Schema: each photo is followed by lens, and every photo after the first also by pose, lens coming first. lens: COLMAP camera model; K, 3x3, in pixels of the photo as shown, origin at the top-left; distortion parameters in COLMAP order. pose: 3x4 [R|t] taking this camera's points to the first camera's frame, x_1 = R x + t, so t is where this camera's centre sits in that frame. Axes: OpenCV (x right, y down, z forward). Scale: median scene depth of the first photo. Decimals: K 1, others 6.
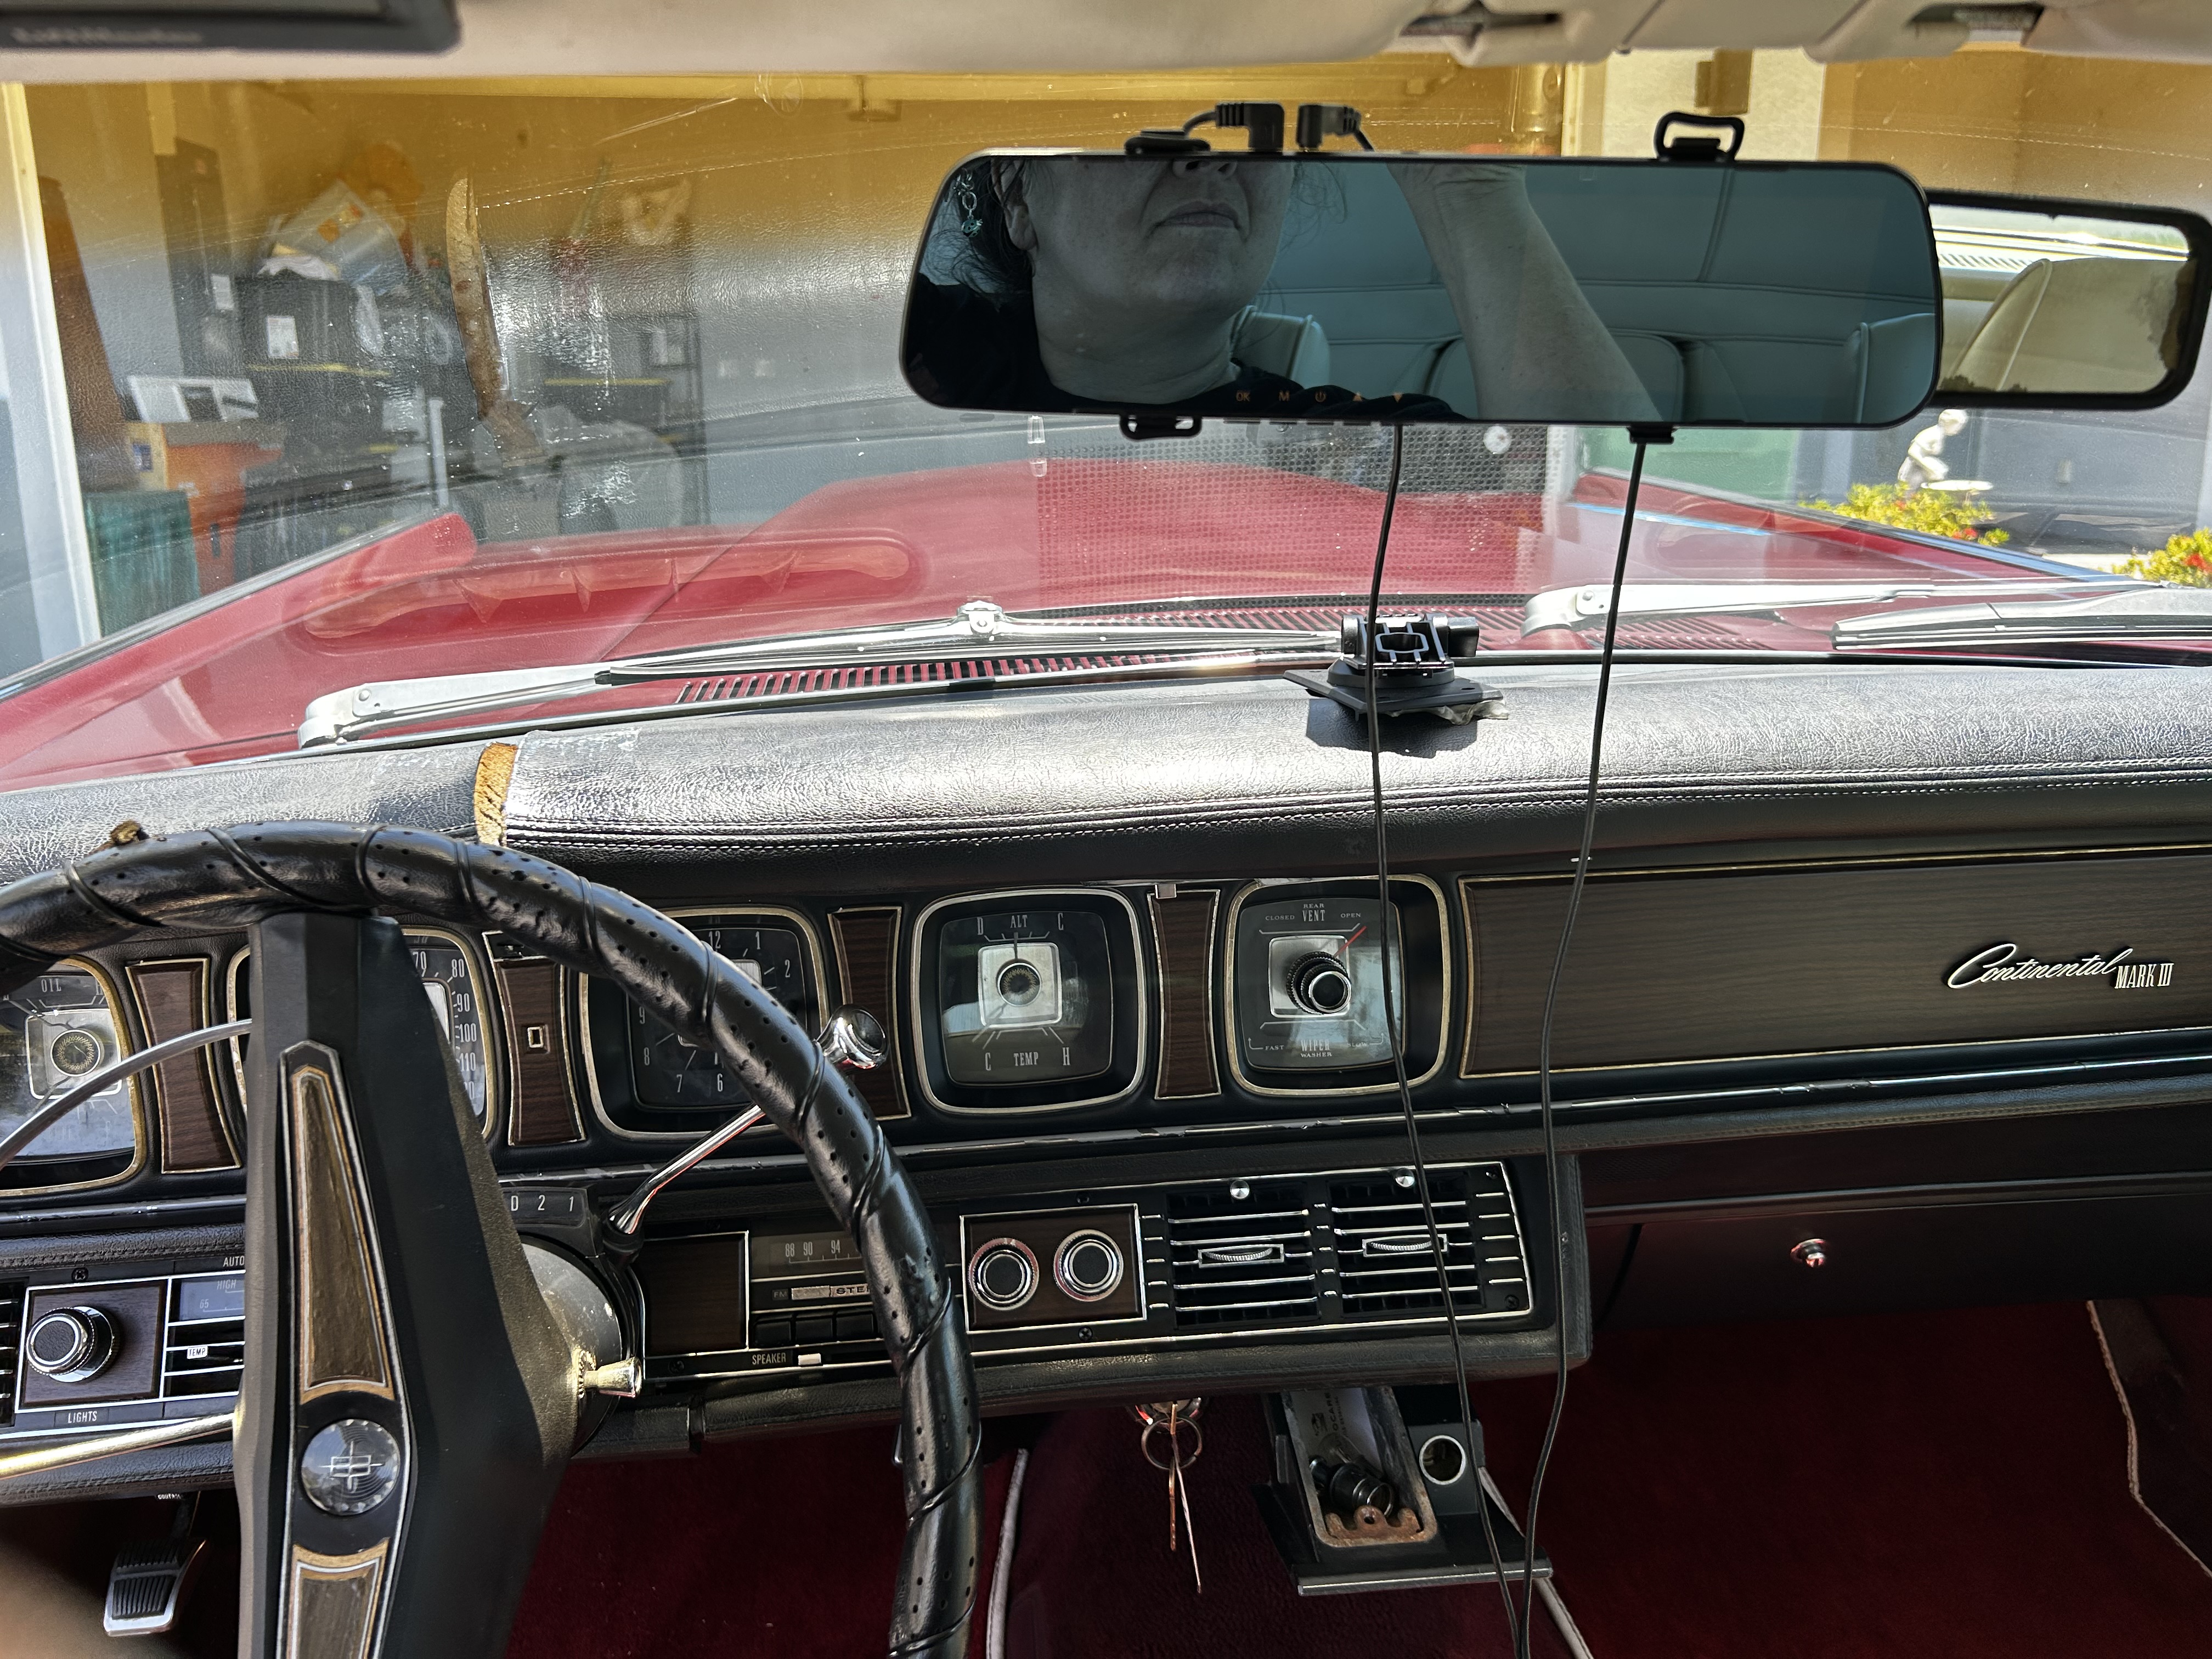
lens RADIAL K [[1701.0, 0, 1107.8], [0, 1701.0, 810.0], [0, 0, 1]] dist [-0.003300, -0.005110]
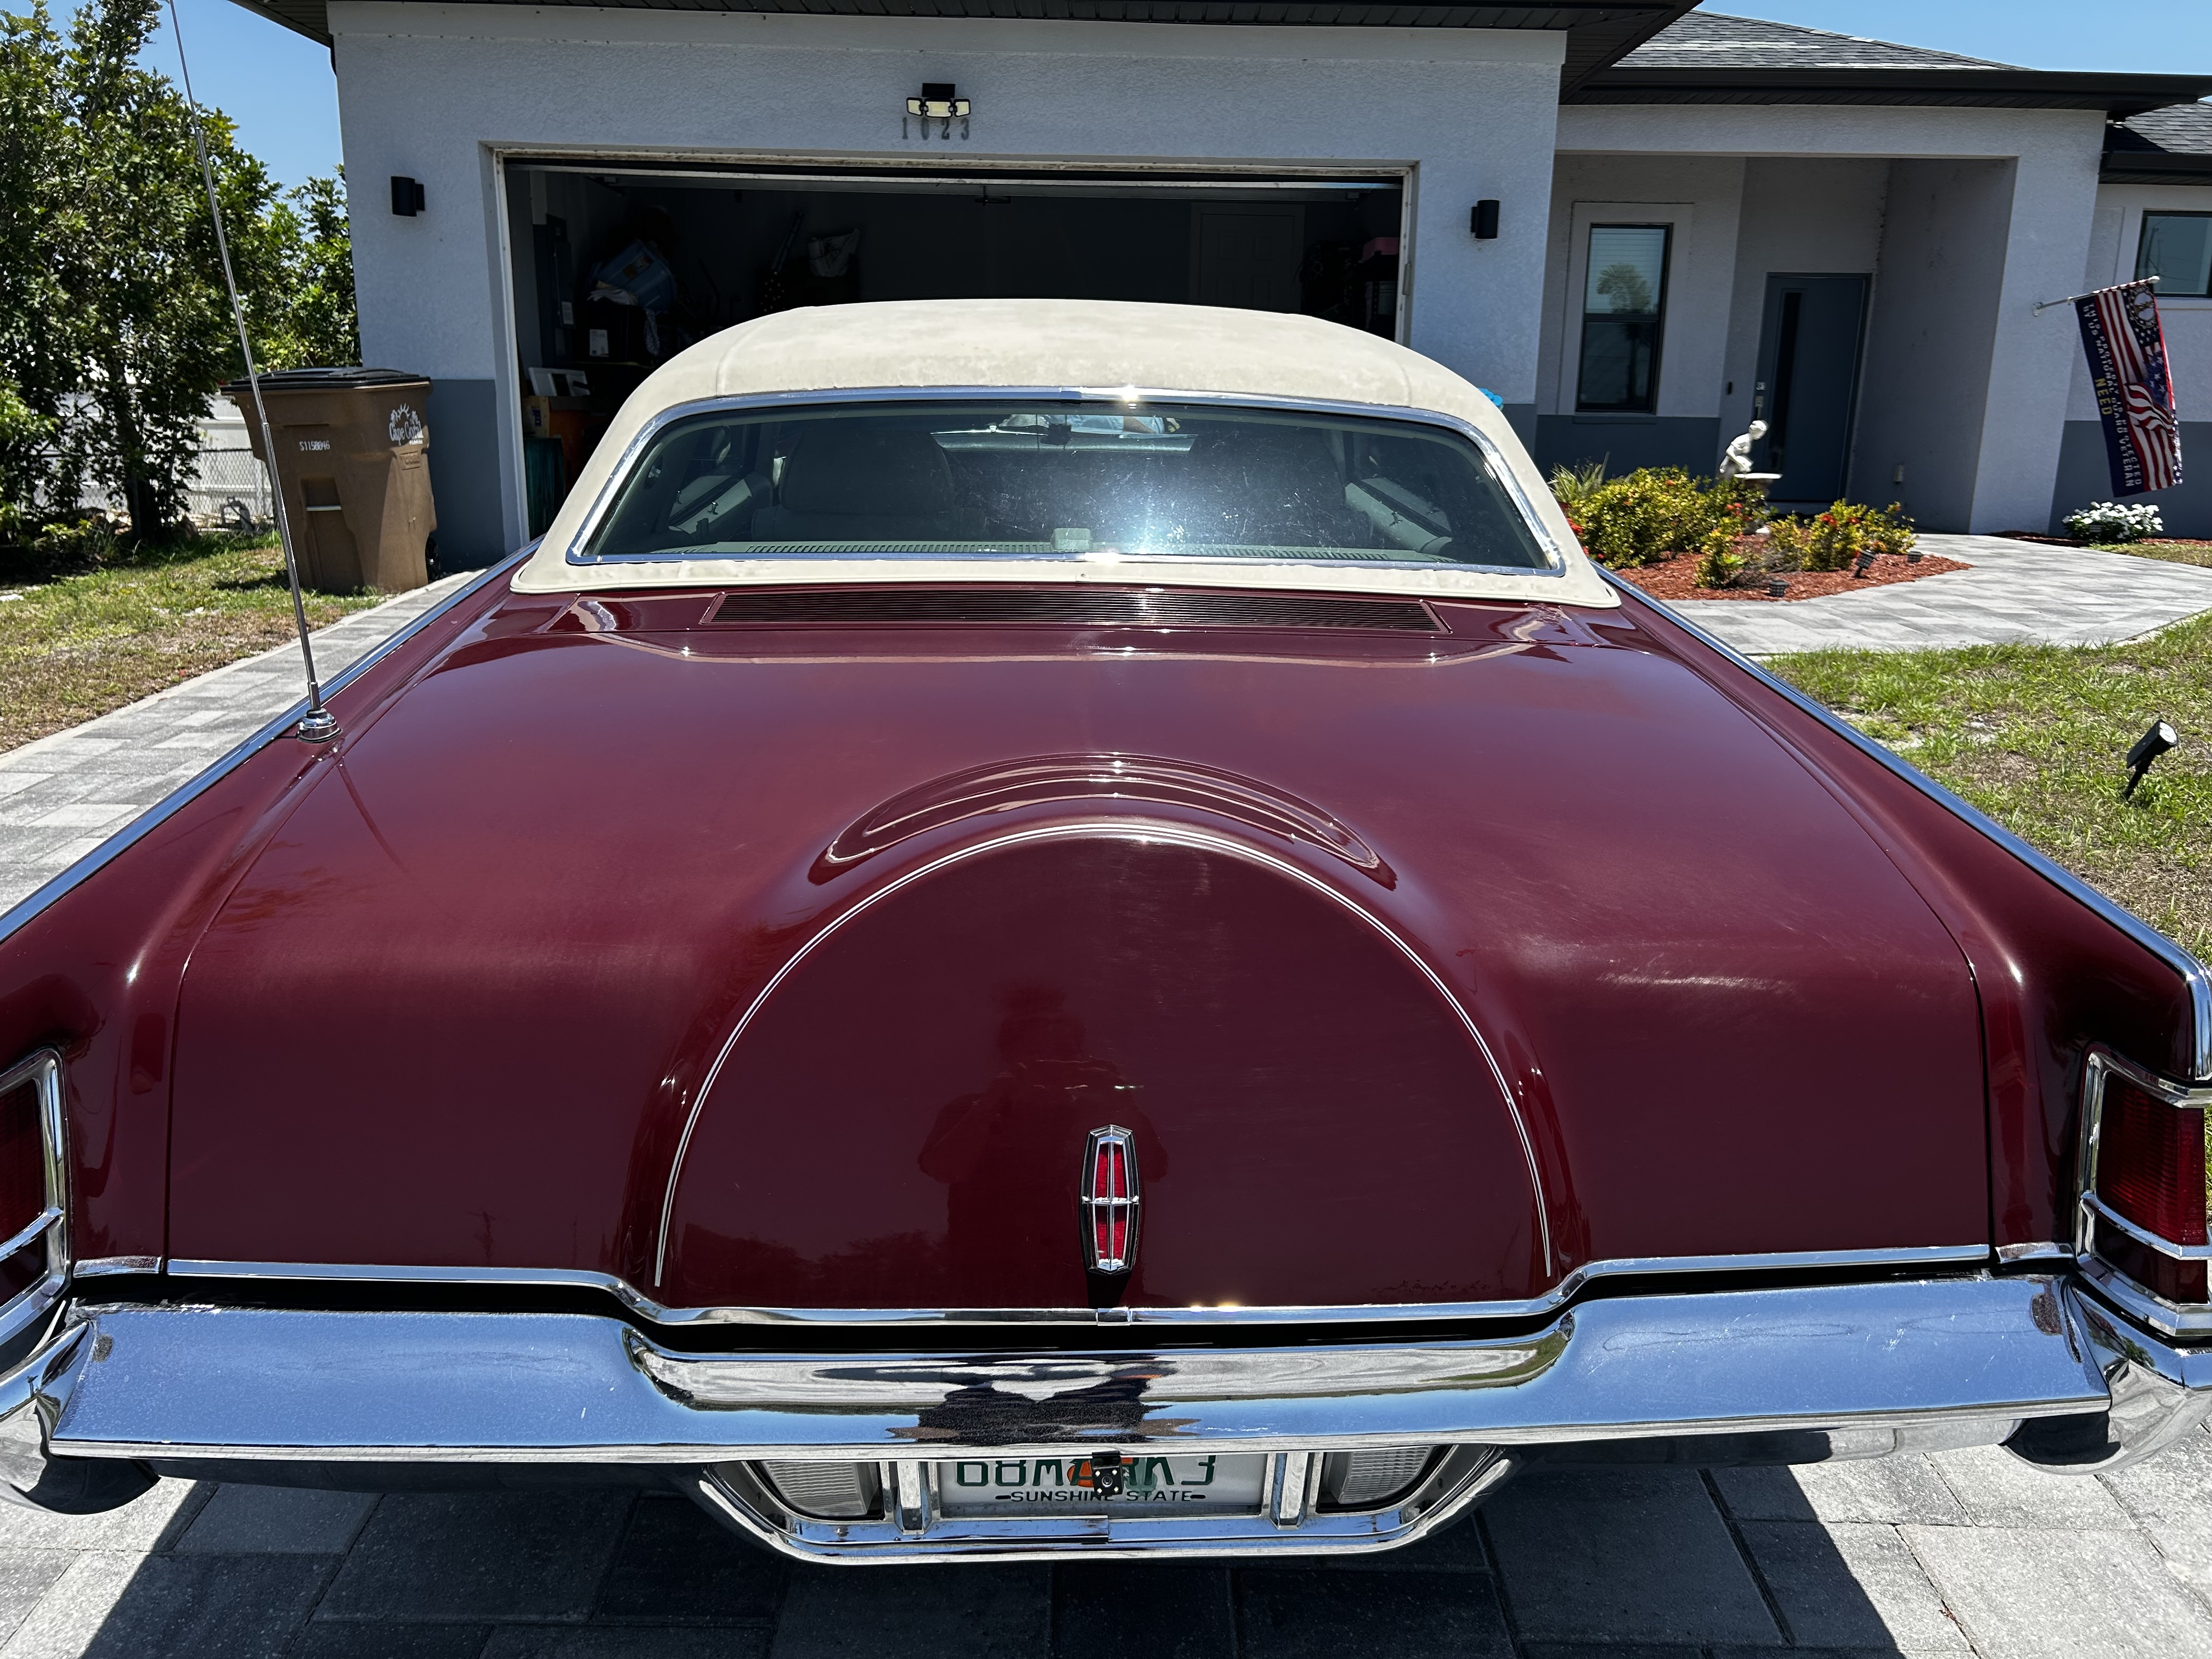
lens RADIAL K [[1701.0, 0, 1105.2], [0, 1701.0, 834.1], [0, 0, 1]] dist [-0.003300, -0.005110]
pose [[0.997106, 0.042008, -0.063360, 0.071861], [-0.041301, 0.999069, 0.012435, 0.112074], [0.063823, -0.009782, 0.997913, -0.447736]]
